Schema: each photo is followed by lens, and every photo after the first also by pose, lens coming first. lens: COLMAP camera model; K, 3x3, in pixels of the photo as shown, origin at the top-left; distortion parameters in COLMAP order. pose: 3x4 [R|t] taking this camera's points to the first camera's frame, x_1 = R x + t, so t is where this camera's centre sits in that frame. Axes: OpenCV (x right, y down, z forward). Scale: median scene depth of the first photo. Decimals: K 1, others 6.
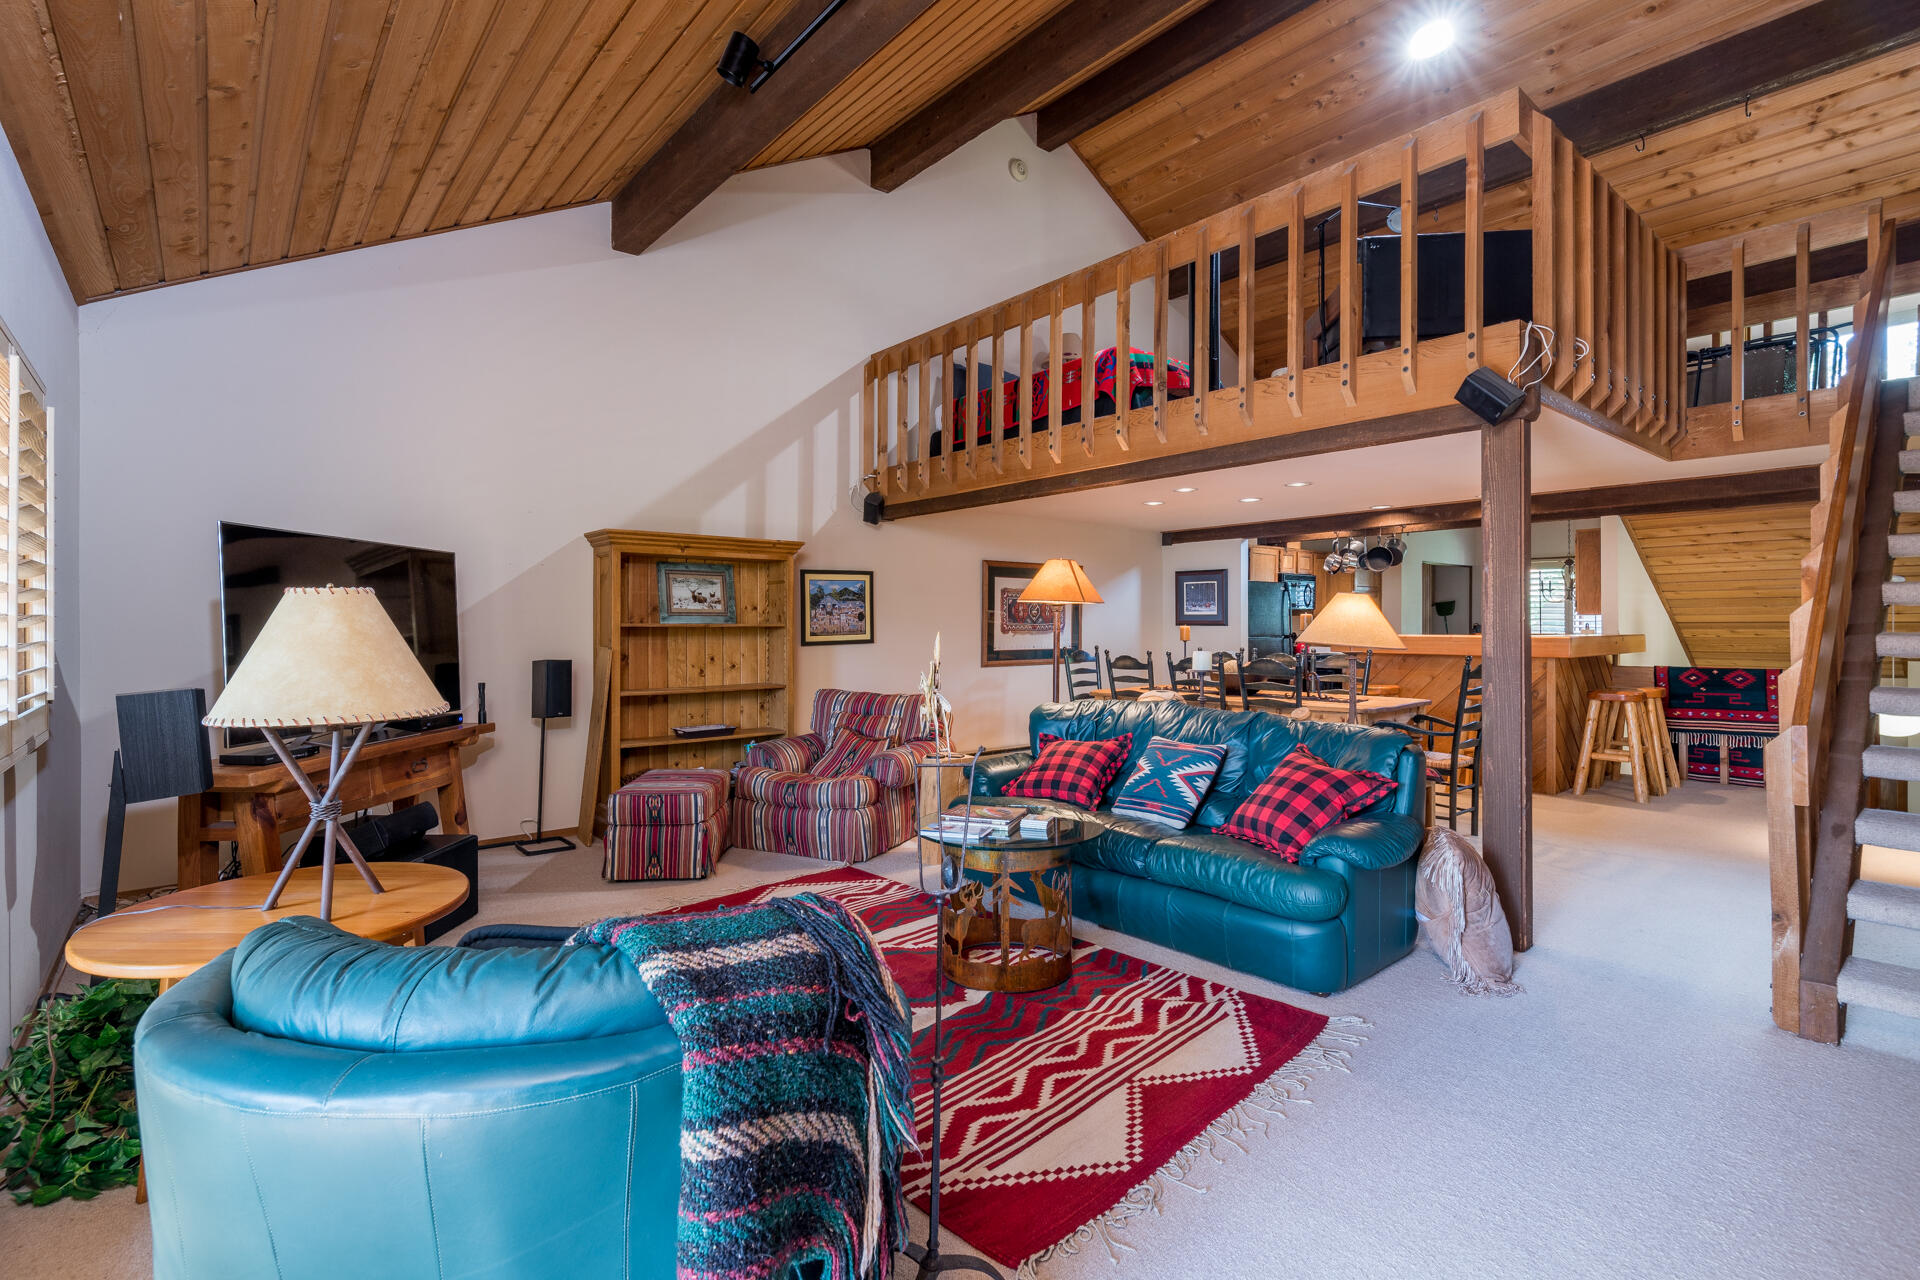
lens RADIAL K [[863.2, 0, 974.5], [0, 863.2, 628.8], [0, 0, 1]] dist [-0.001758, 0.000853]
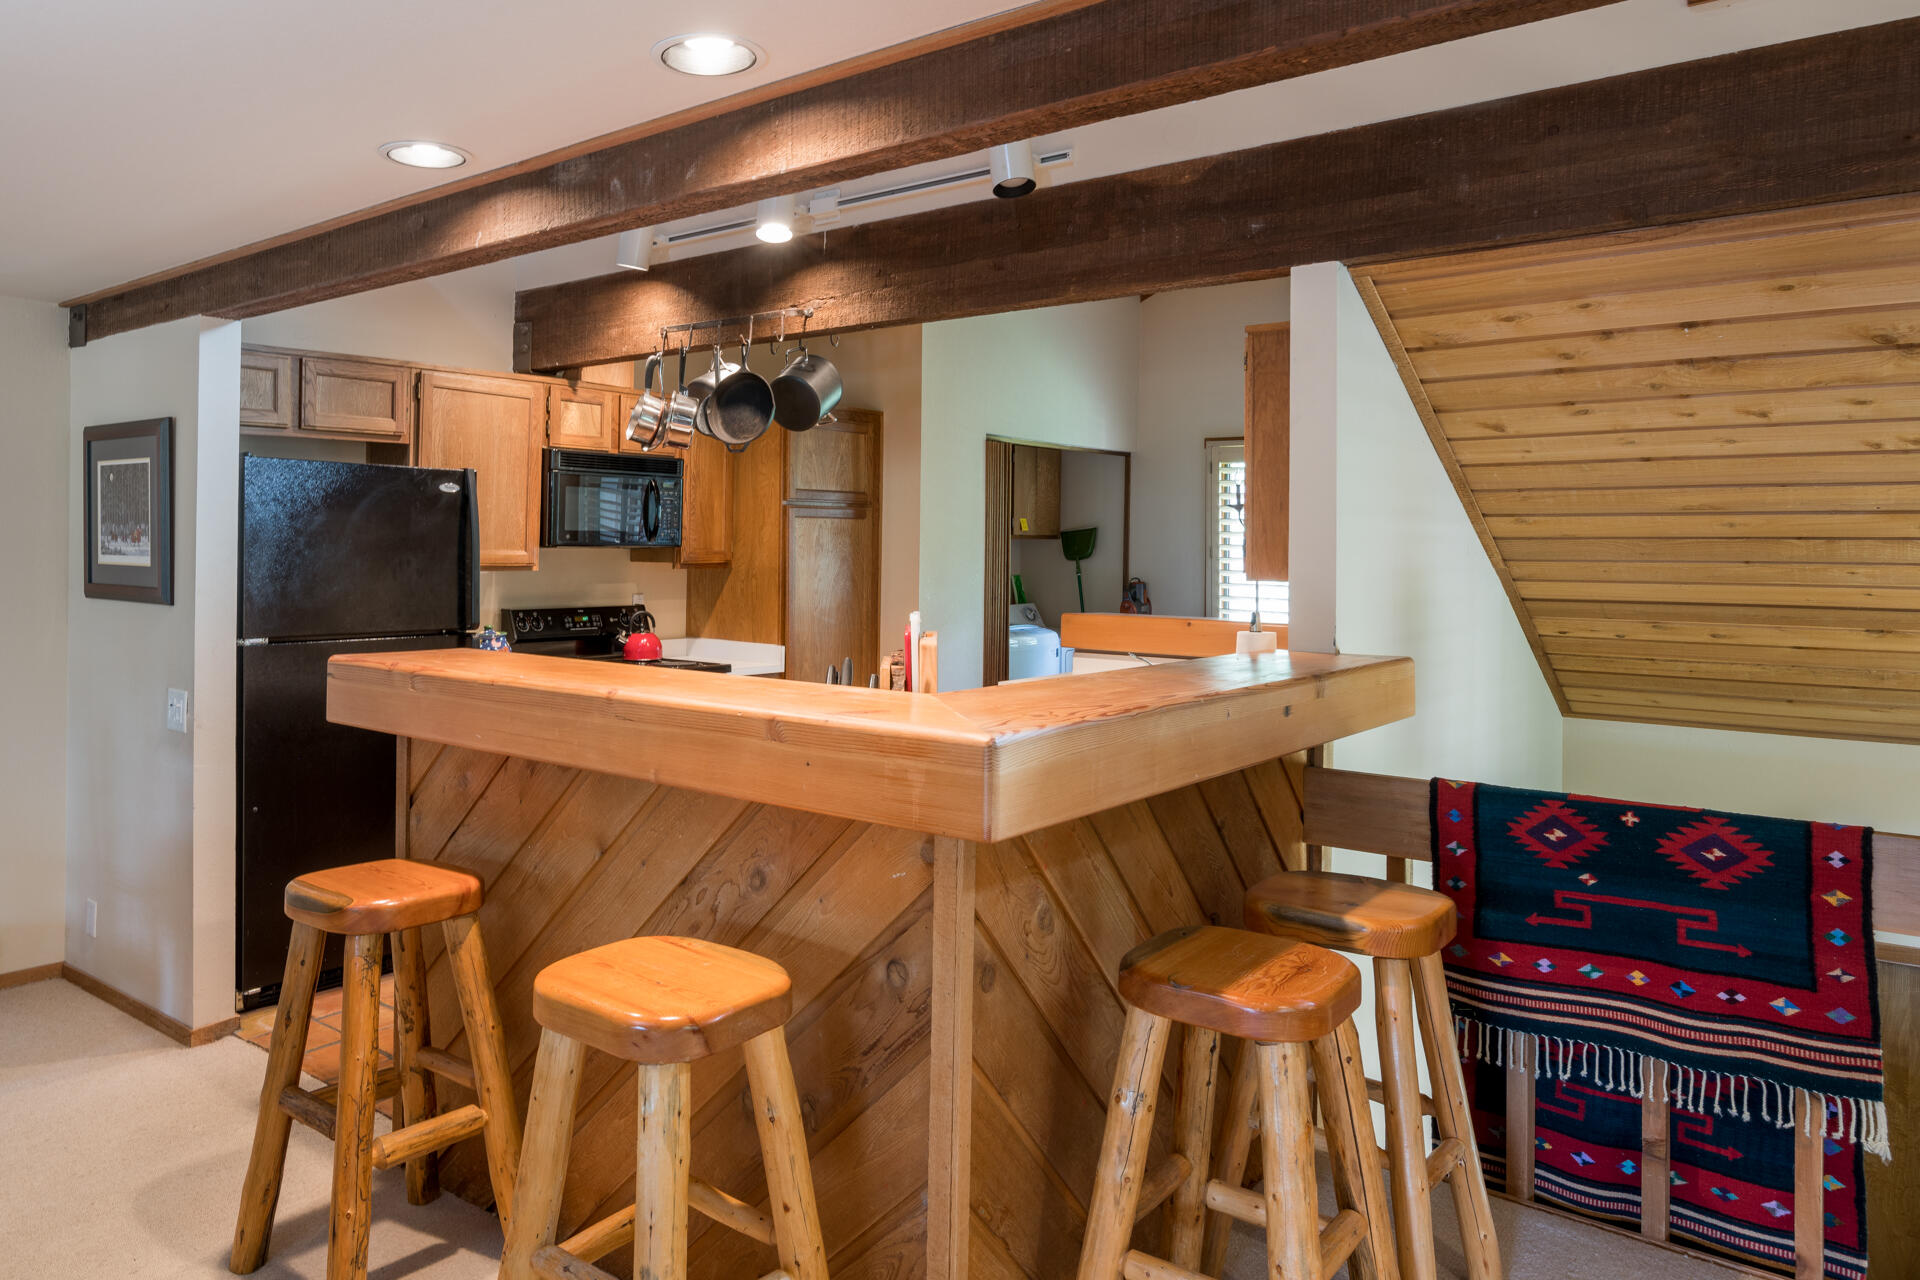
lens RADIAL K [[1265.3, 0, 804.1], [0, 1265.3, 553.3], [0, 0, 1]] dist [-0.002955, -0.000413]
pose [[0.988503, 0.012013, 0.150726, 0.501634], [-0.011822, 0.999928, -0.002166, -0.026486], [-0.150741, 0.000359, 0.988573, 0.598797]]
